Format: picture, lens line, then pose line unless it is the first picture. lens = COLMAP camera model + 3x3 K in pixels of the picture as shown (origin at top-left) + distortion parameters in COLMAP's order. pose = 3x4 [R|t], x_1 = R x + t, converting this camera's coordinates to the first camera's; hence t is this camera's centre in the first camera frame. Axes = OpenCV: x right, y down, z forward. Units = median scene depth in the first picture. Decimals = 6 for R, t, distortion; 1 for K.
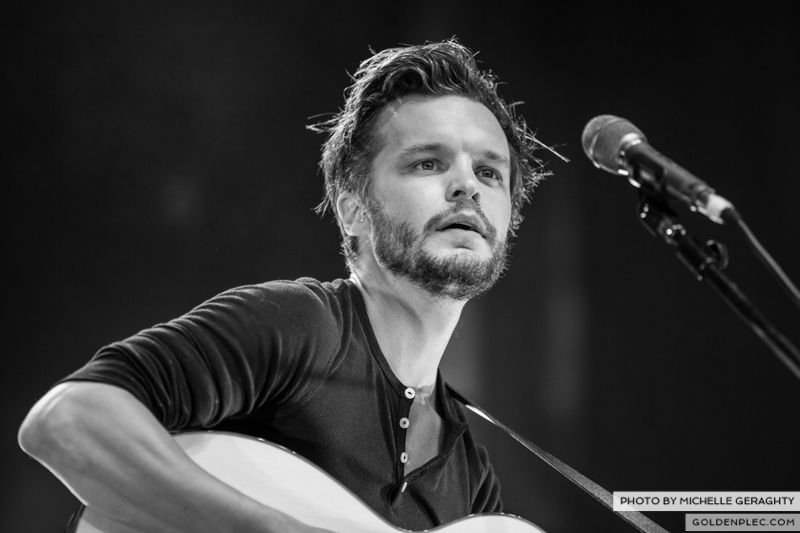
lens RADIAL K [[4635.9, 0, 400.2], [0, 4635.9, 266.3], [0, 0, 1]] dist [-0.248485, 0.000000]
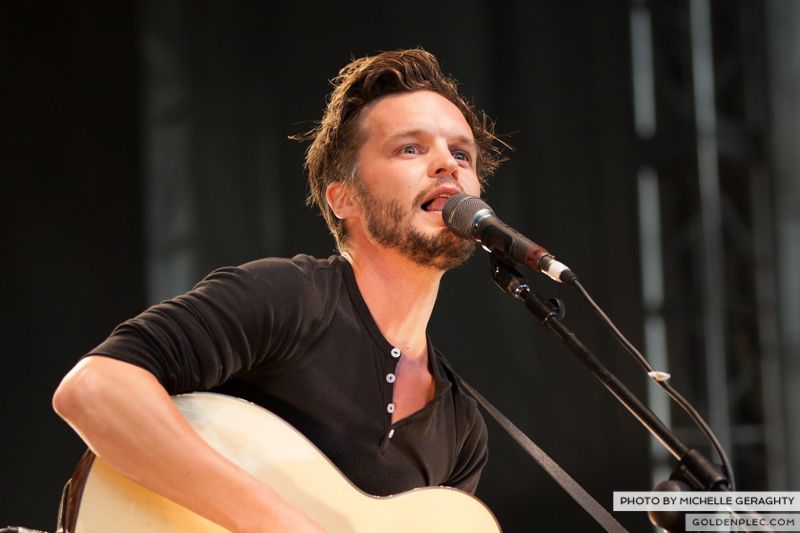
lens RADIAL K [[2580.9, 0, 397.9], [0, 2580.9, 260.6], [0, 0, 1]] dist [0.955315, 0.000000]
pose [[0.998729, -0.034799, 0.036450, -0.019858], [0.034923, 0.999386, -0.002788, 0.006307], [-0.036330, 0.004057, 0.999332, 0.356380]]
